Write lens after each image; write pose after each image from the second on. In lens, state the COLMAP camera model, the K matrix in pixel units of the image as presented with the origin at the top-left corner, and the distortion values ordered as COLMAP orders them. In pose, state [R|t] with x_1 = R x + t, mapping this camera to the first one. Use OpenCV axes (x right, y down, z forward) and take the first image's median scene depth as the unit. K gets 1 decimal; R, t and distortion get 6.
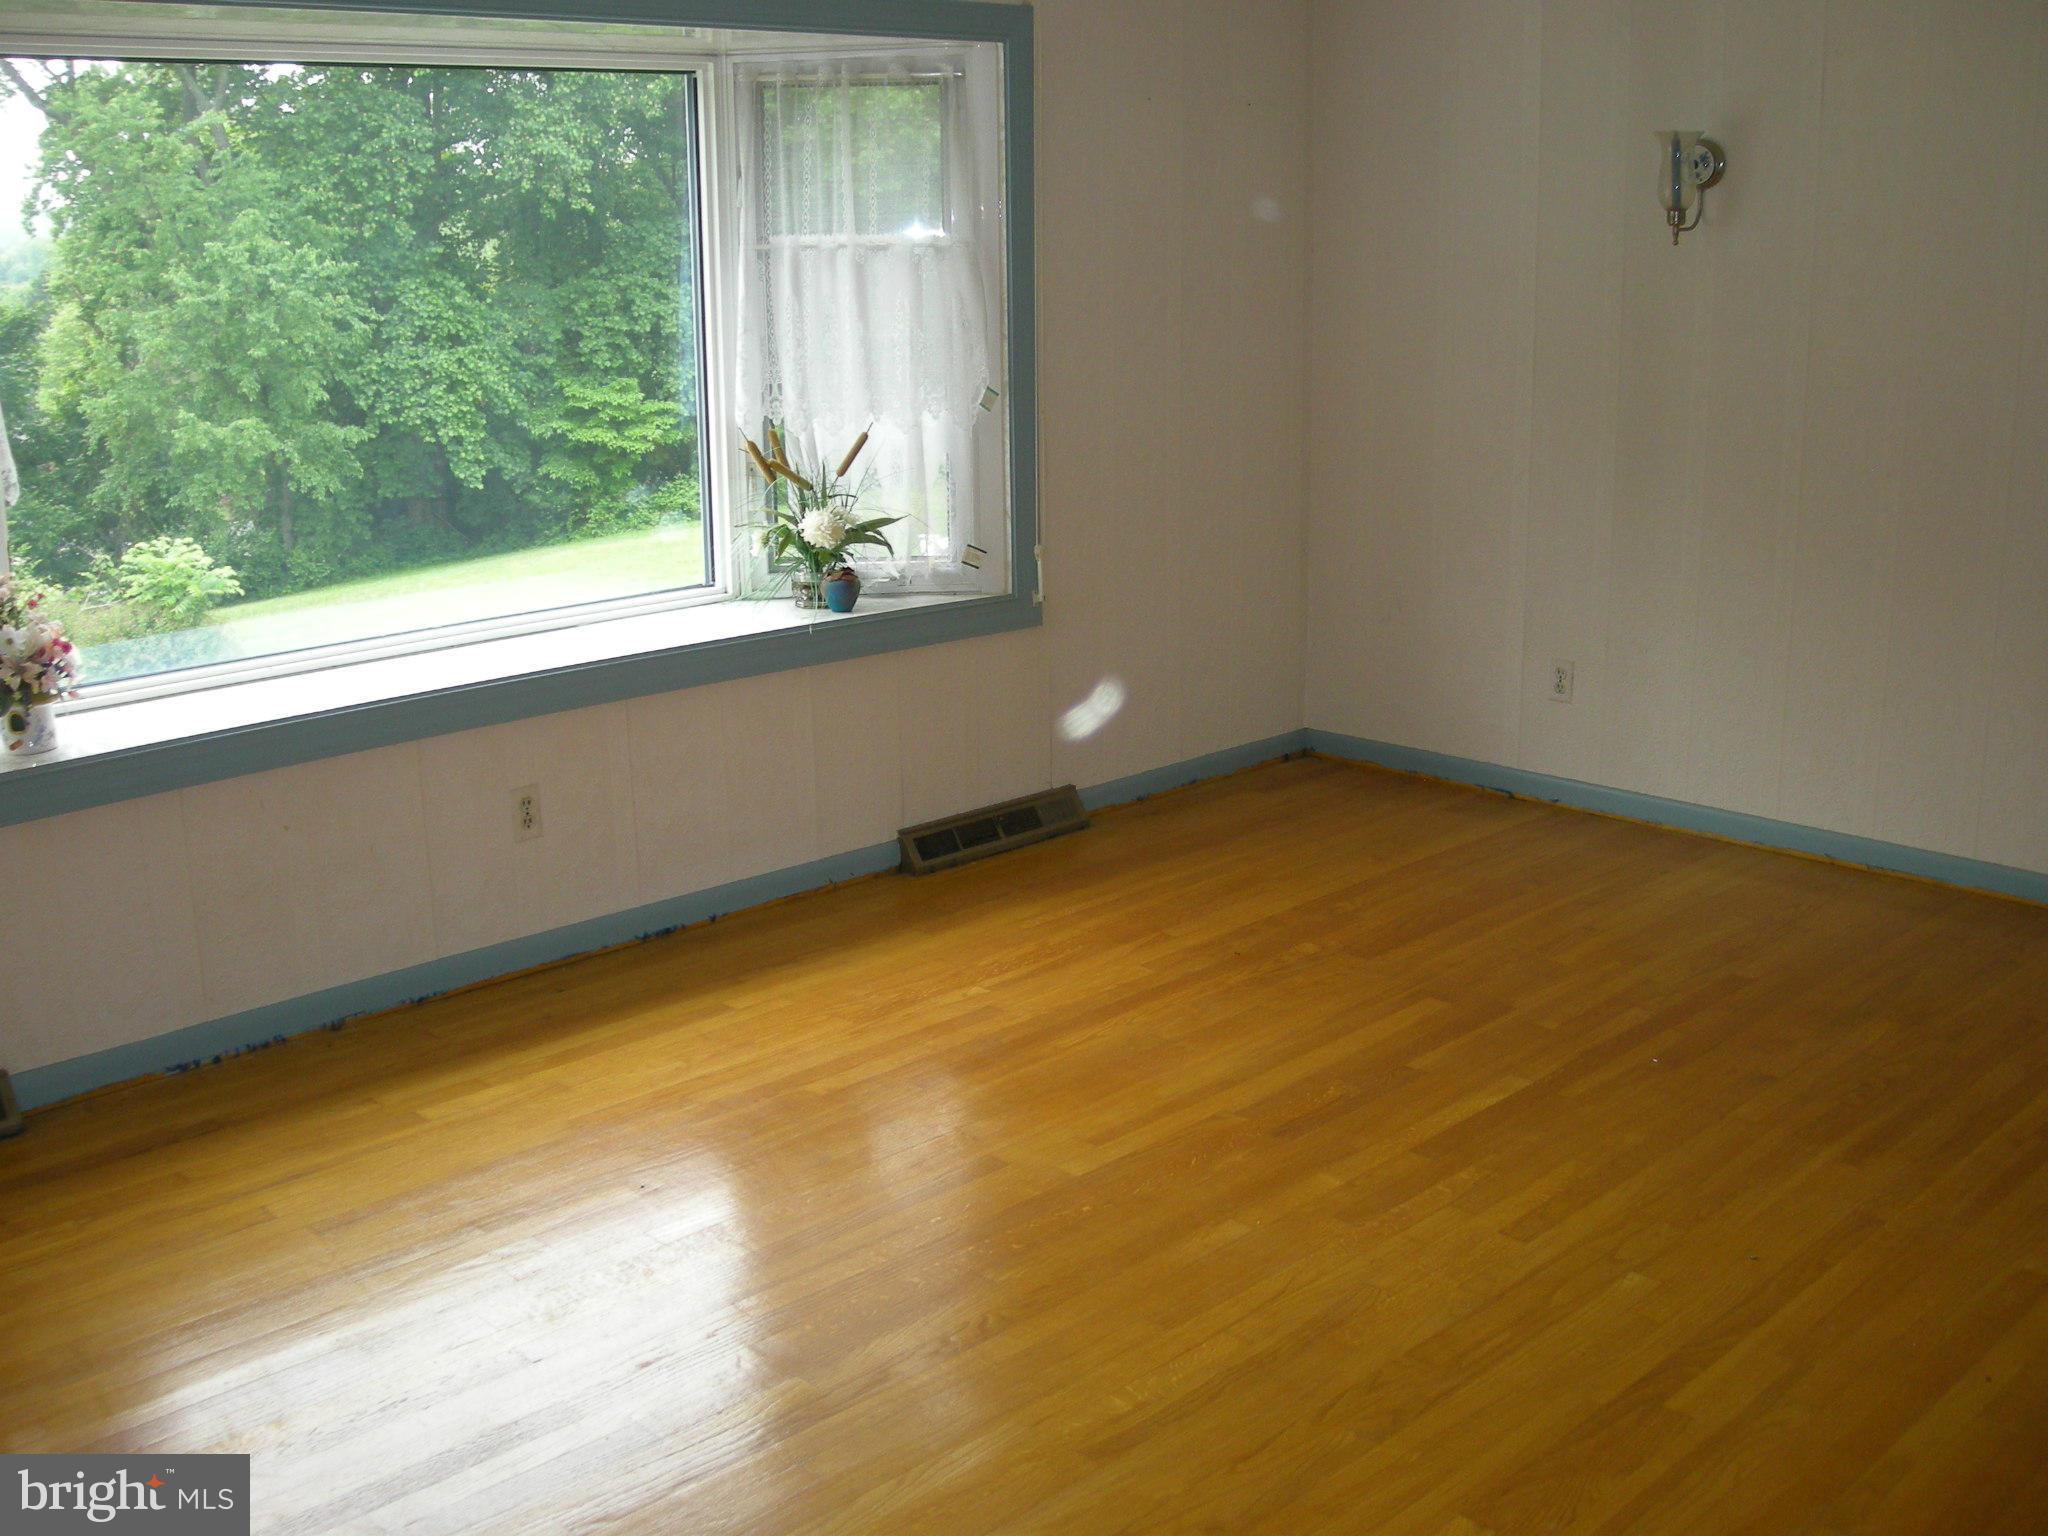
lens RADIAL K [[2123.8, 0, 1024.0], [0, 2123.8, 768.0], [0, 0, 1]] dist [-0.187051, 0.093424]
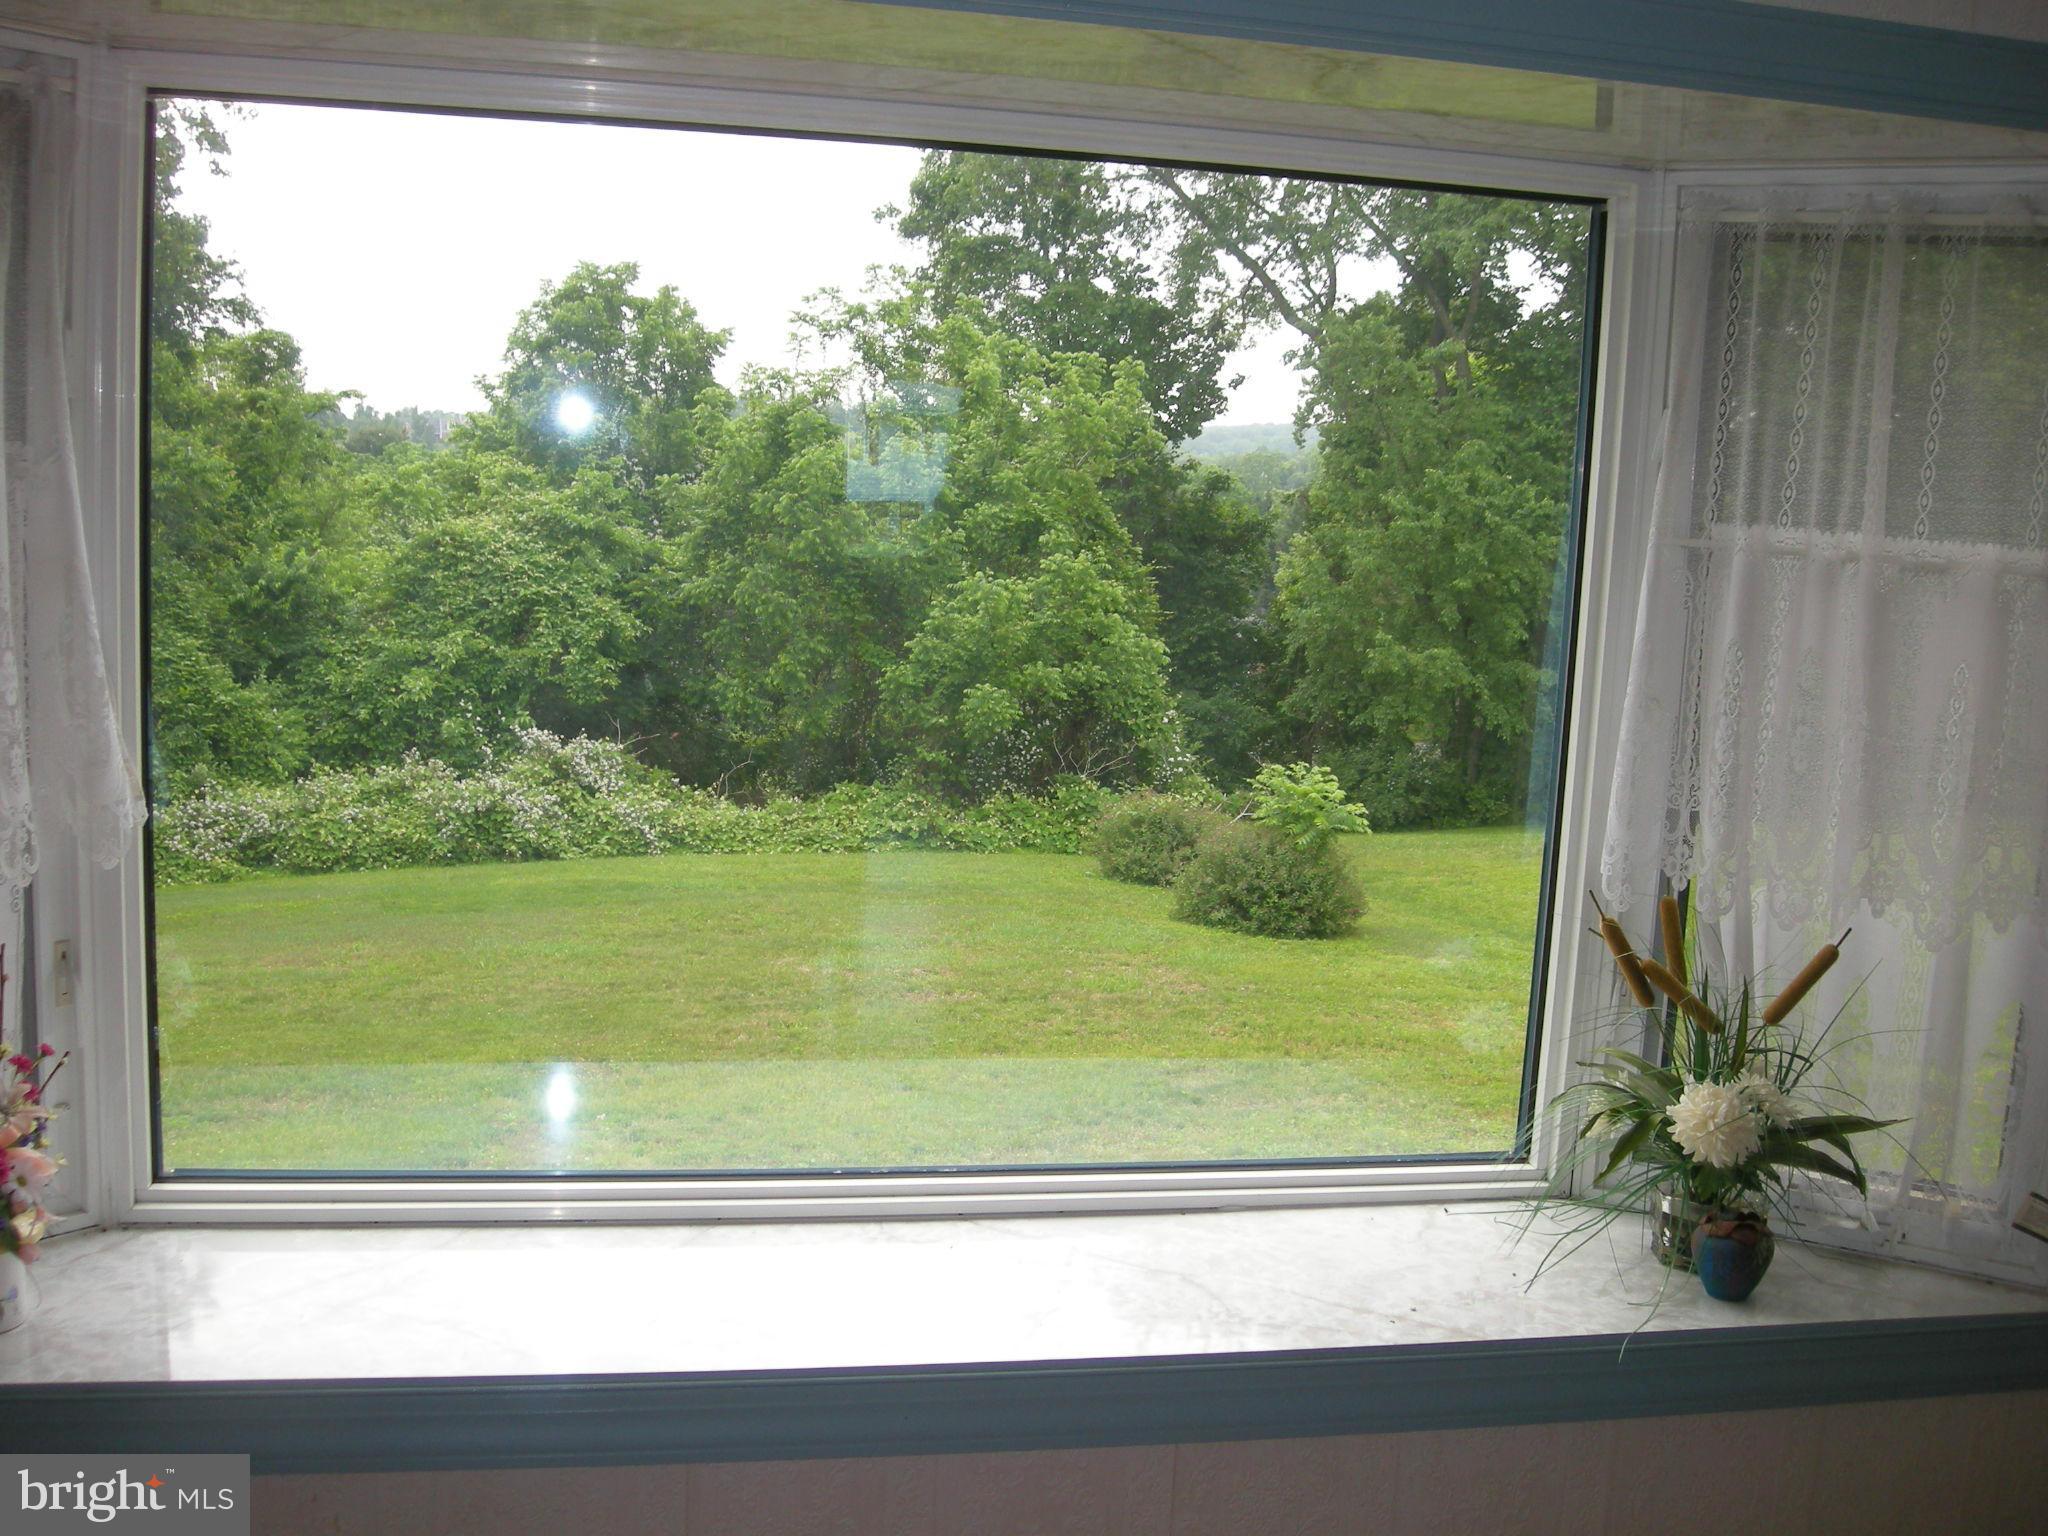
lens RADIAL K [[2123.8, 0, 1024.0], [0, 2123.8, 768.0], [0, 0, 1]] dist [-0.187051, 0.093424]
pose [[0.835486, 0.131583, -0.533526, 0.001735], [-0.192272, 0.979536, -0.059509, -0.014615], [0.514777, 0.152301, 0.843688, 0.054269]]
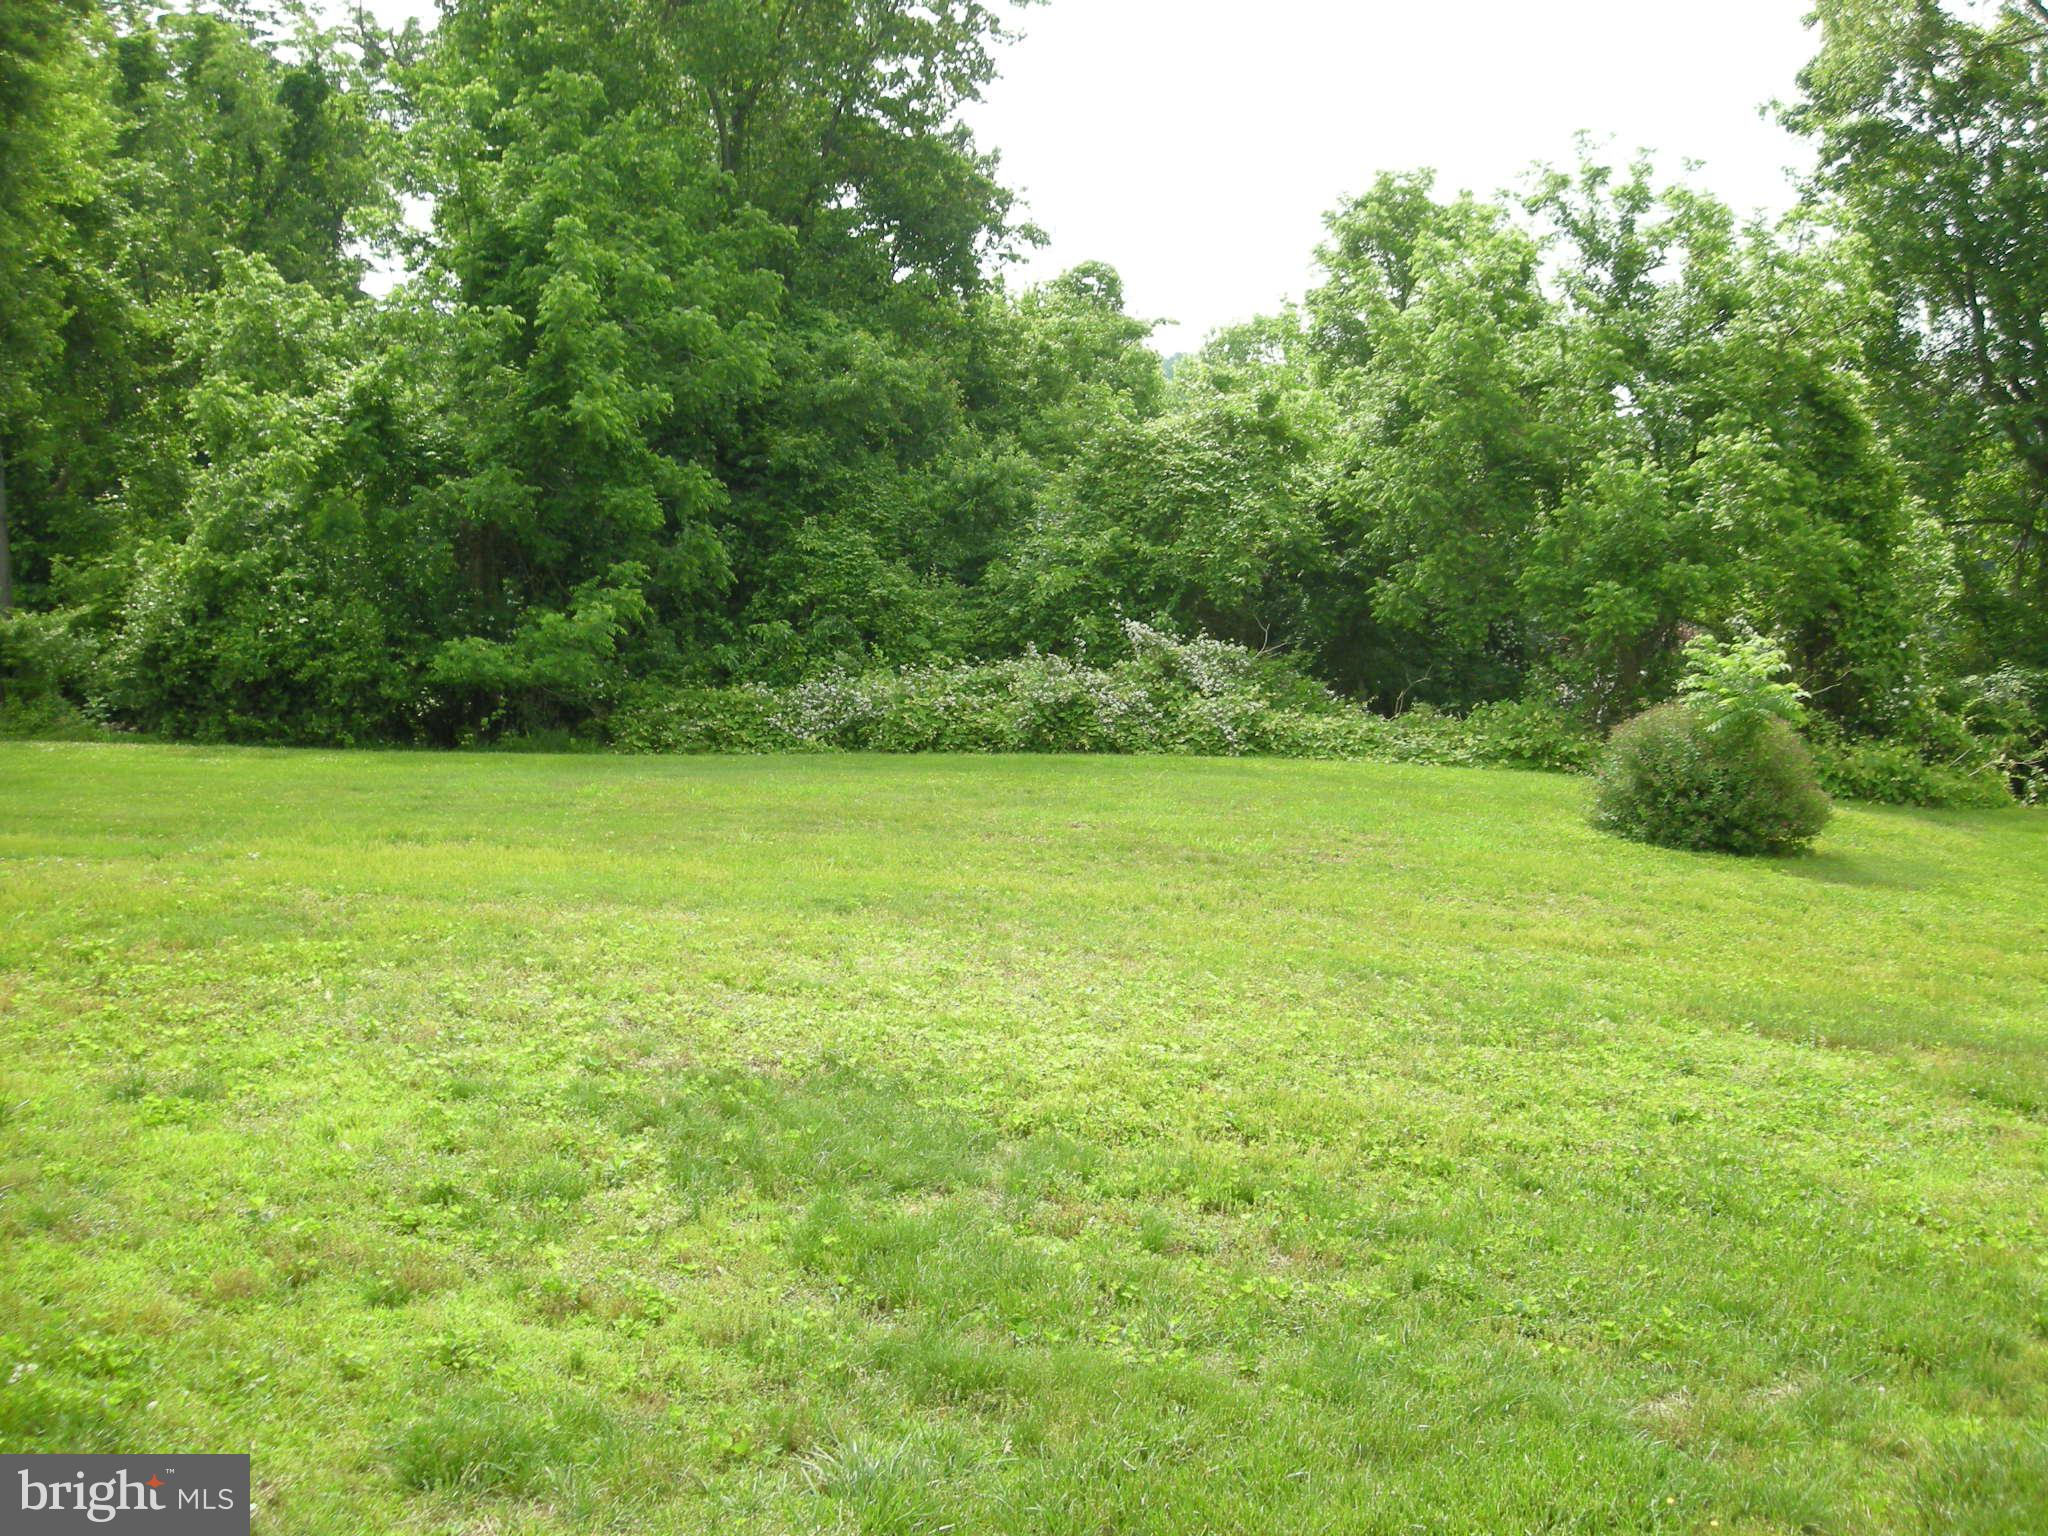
lens RADIAL K [[2123.8, 0, 1024.0], [0, 2123.8, 768.0], [0, 0, 1]] dist [-0.187051, 0.093424]
pose [[0.407447, 0.160642, -0.898989, 0.094126], [-0.243270, 0.967930, 0.062704, -0.026972], [0.880231, 0.193148, 0.433459, 0.249581]]
